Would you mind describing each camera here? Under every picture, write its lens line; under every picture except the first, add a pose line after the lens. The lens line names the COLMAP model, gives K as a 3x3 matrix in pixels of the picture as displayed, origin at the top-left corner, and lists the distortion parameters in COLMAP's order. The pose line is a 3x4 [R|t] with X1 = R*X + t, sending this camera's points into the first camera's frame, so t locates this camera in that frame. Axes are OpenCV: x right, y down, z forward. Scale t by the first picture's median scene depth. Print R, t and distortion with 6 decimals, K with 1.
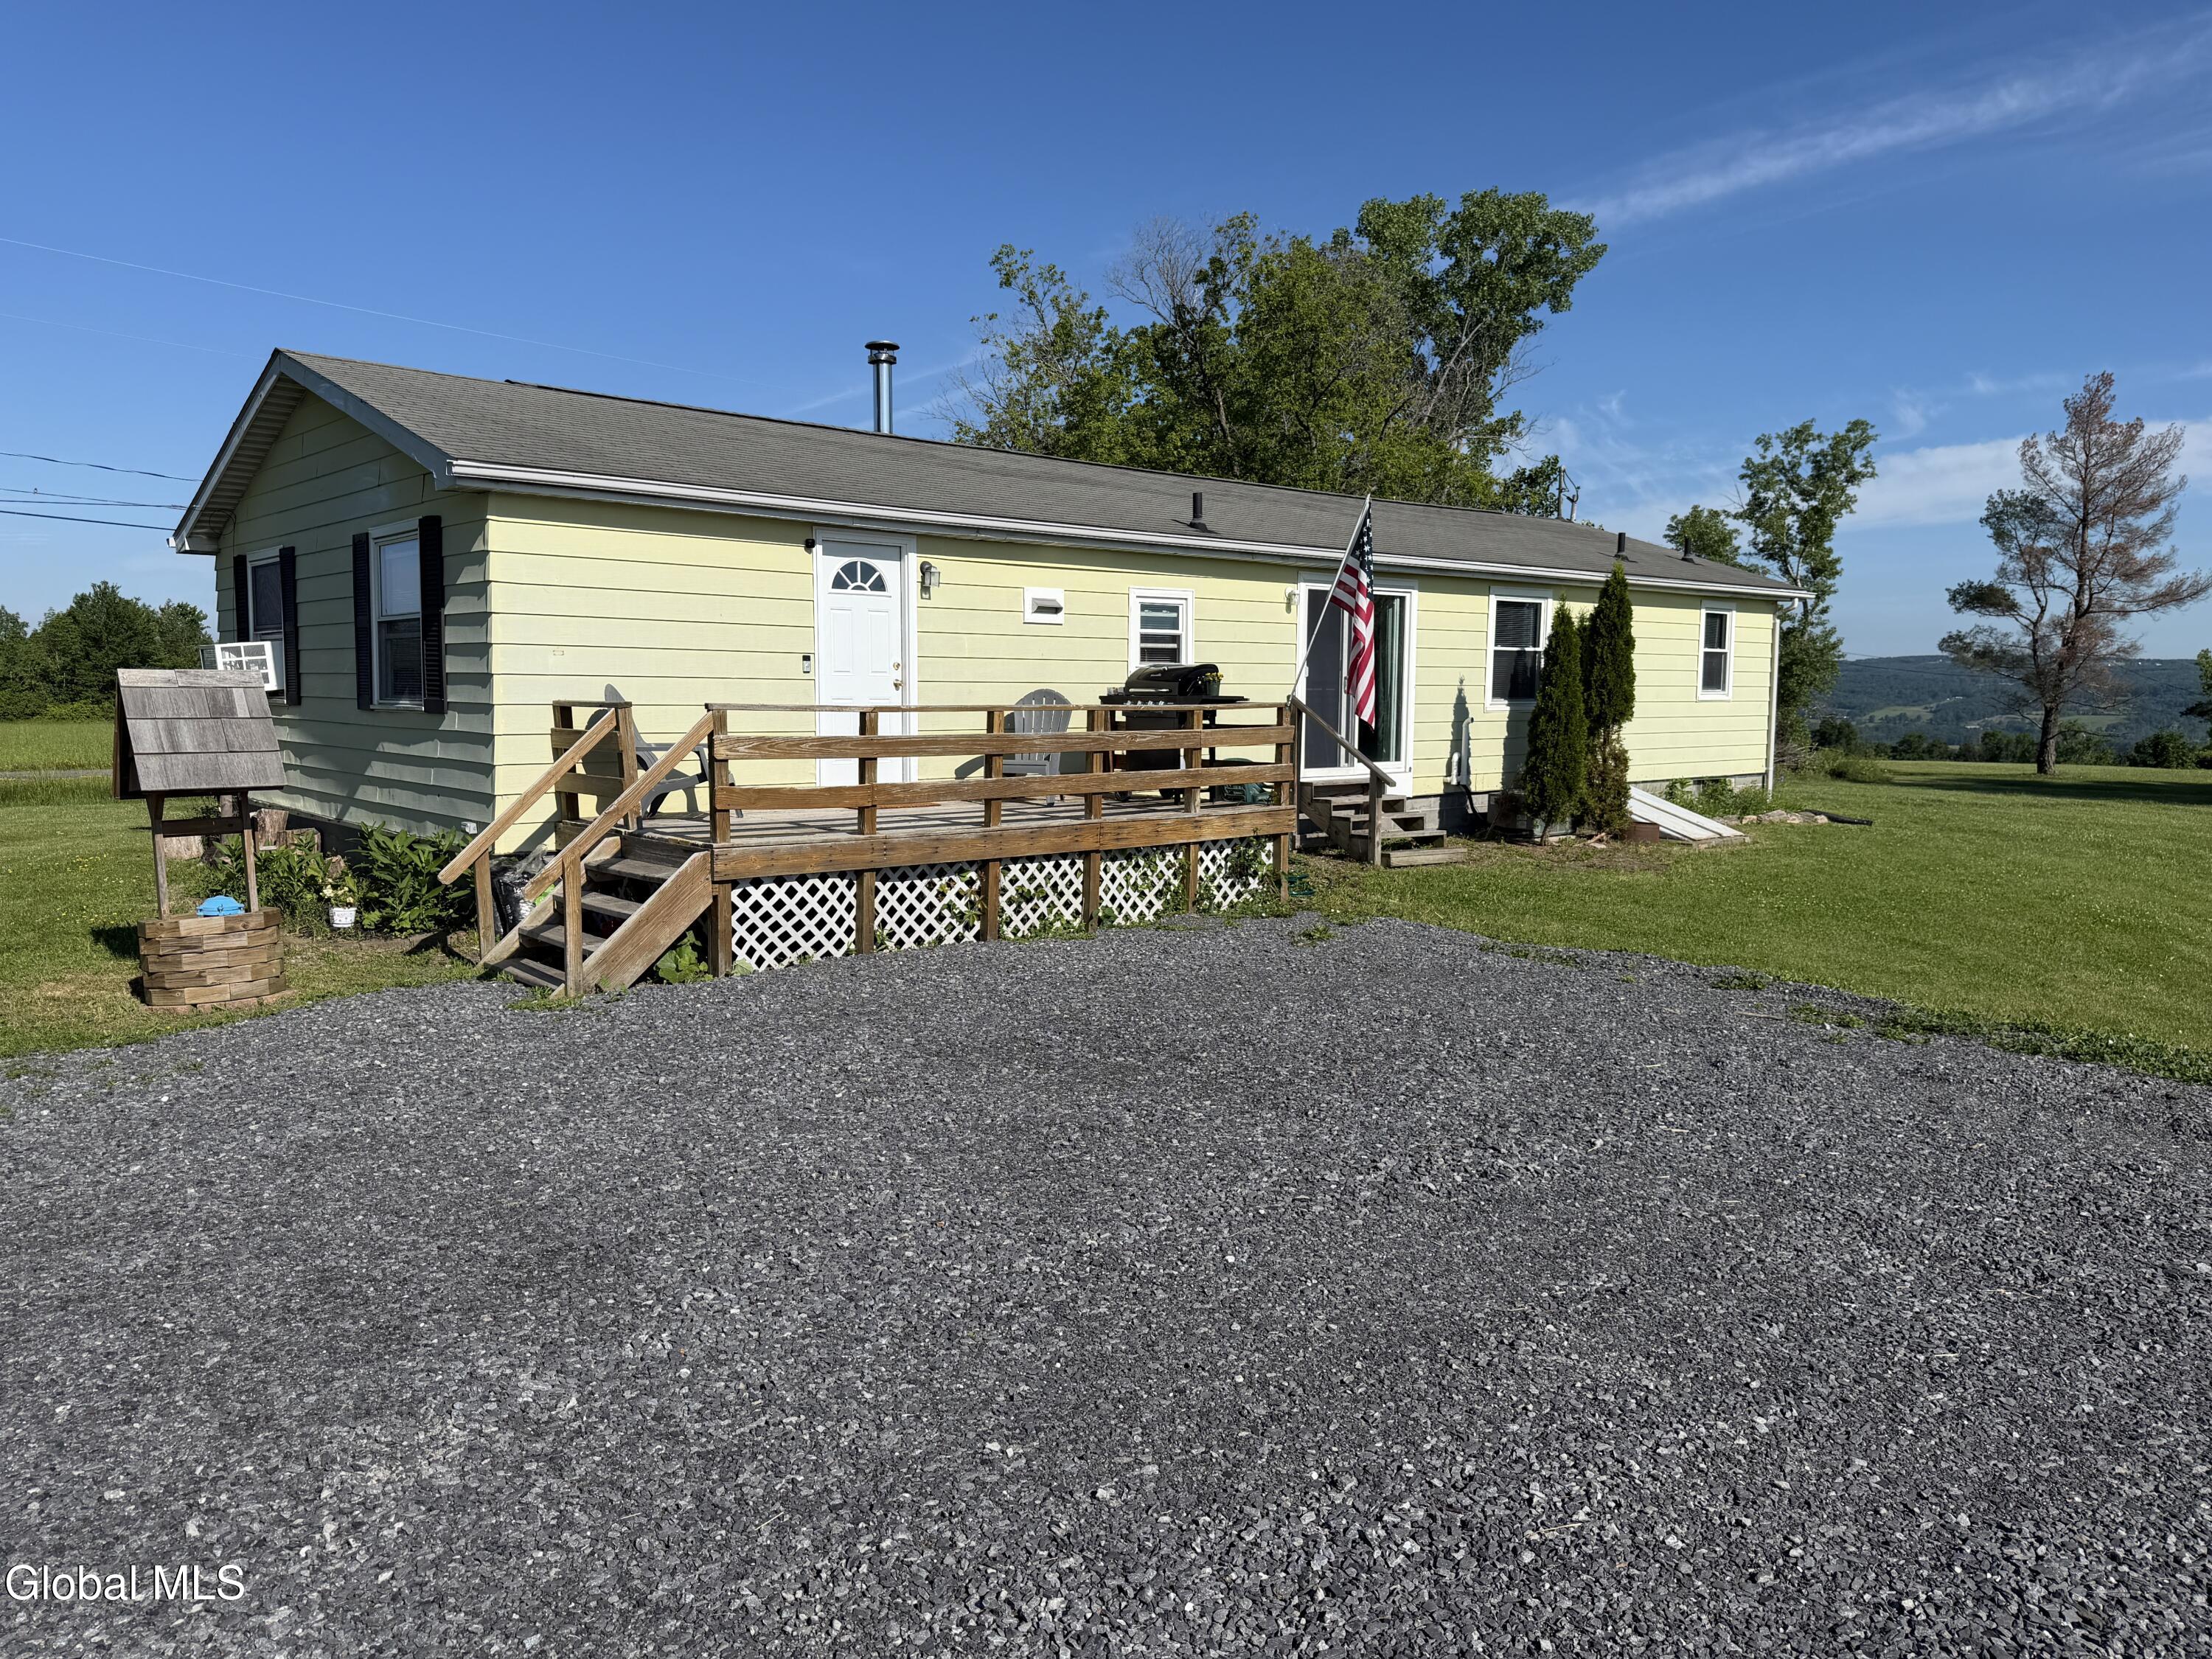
lens RADIAL K [[1625.9, 0, 1105.6], [0, 1625.9, 821.1], [0, 0, 1]] dist [0.070768, -0.025562]
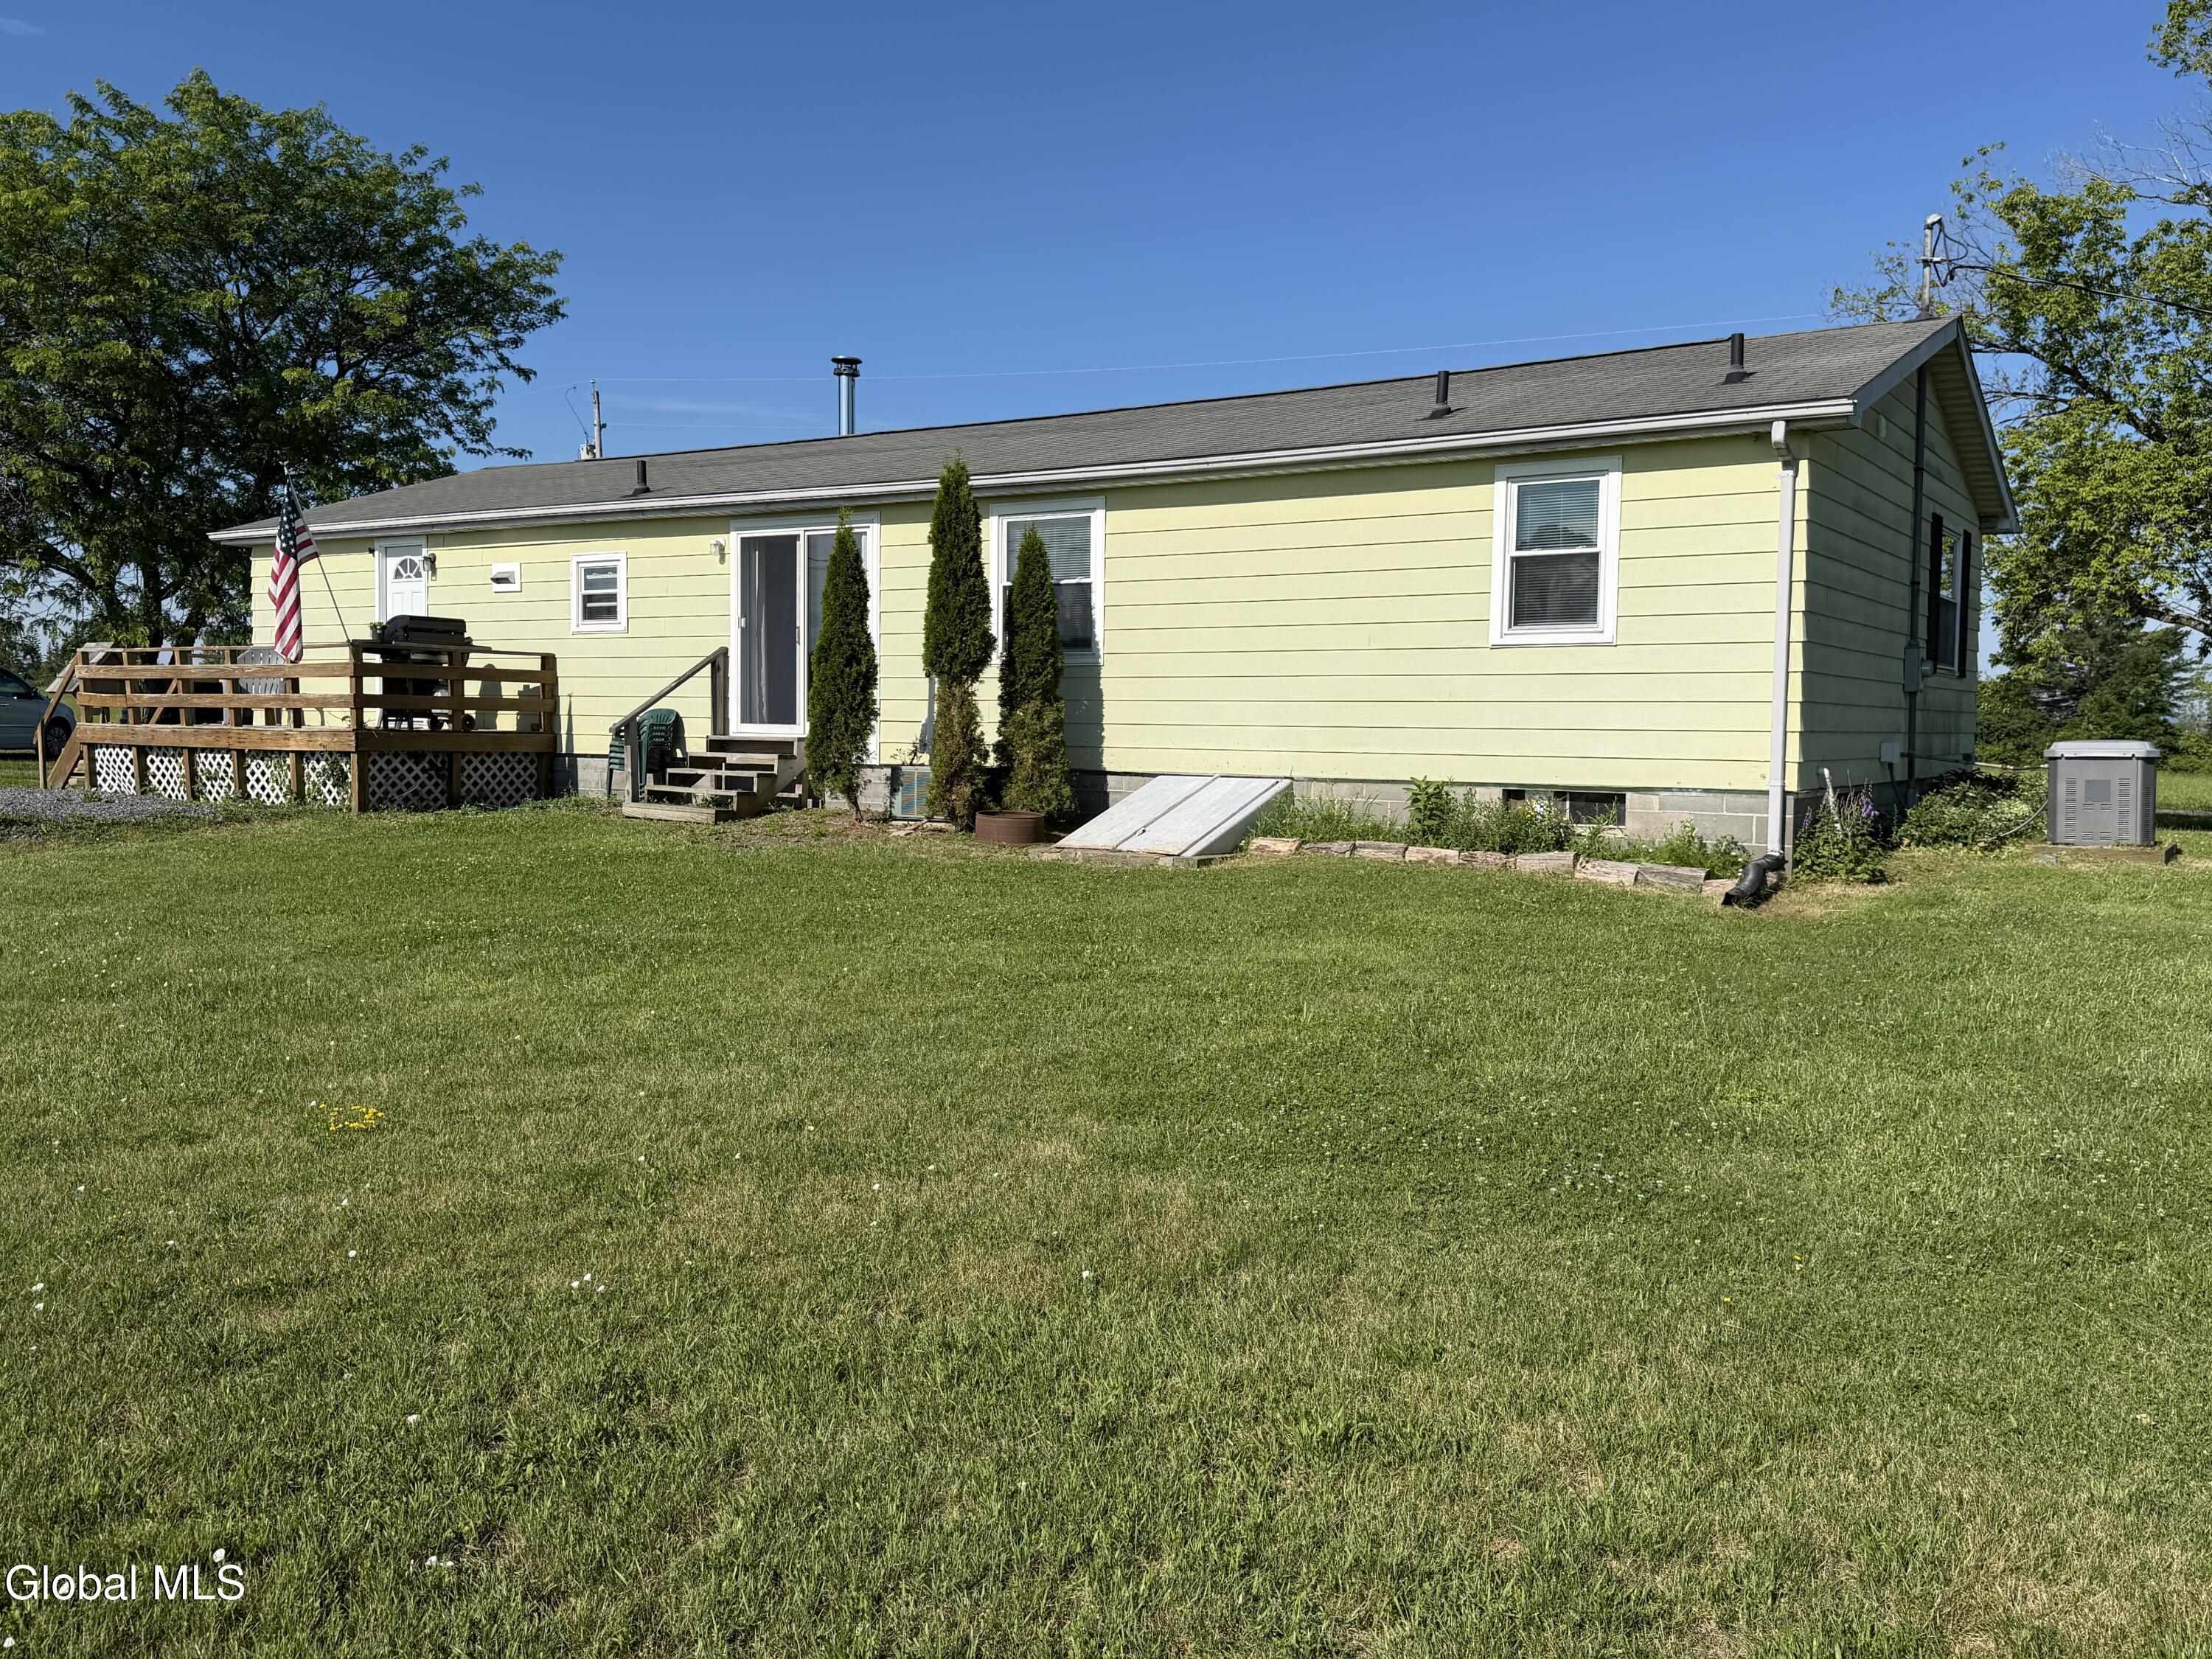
lens RADIAL K [[1805.0, 0, 1107.2], [0, 1805.0, 837.2], [0, 0, 1]] dist [0.031957, -0.001031]
pose [[0.206432, 0.081072, -0.975096, 1.364632], [-0.082222, 0.994474, 0.065277, -0.058047], [0.975000, 0.066699, 0.211957, 1.097959]]
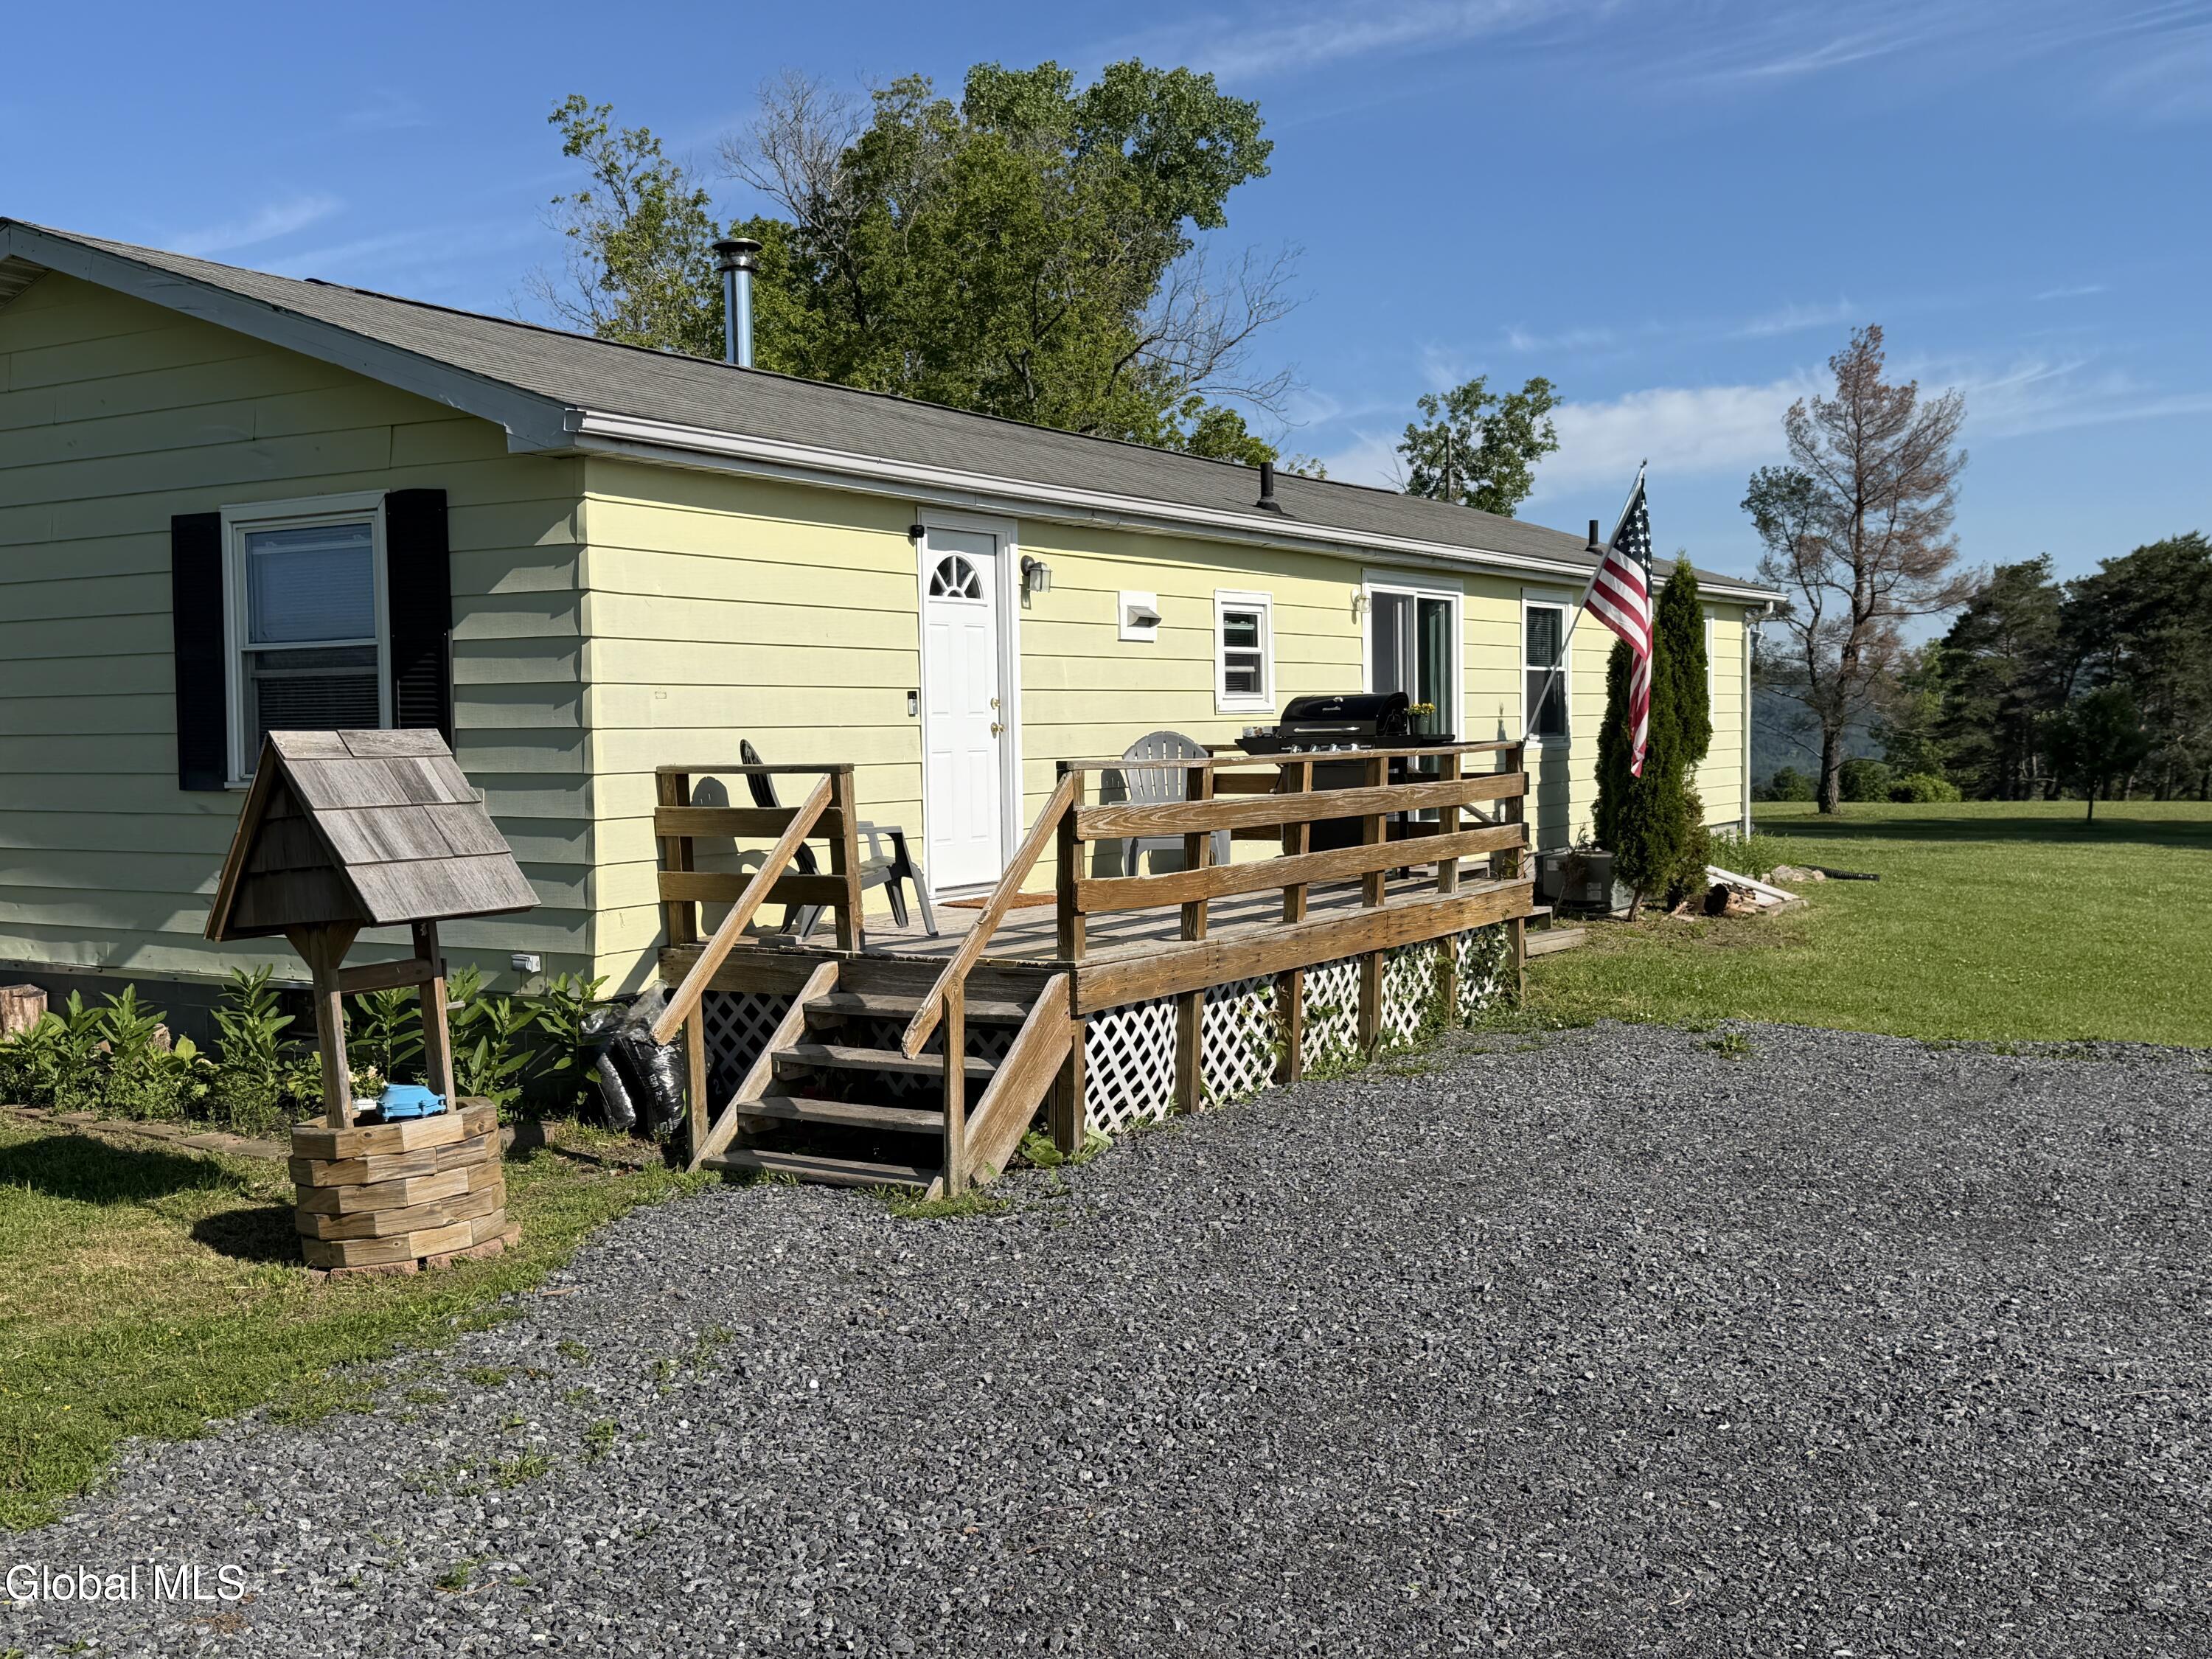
lens RADIAL K [[2260.0, 0, 1102.3], [0, 2260.0, 822.5], [0, 0, 1]] dist [0.179901, 0.000000]
pose [[0.960642, -0.035554, 0.275504, -0.312945], [0.046729, 0.998325, -0.034106, -0.007609], [-0.273830, 0.045638, 0.960695, 0.043703]]
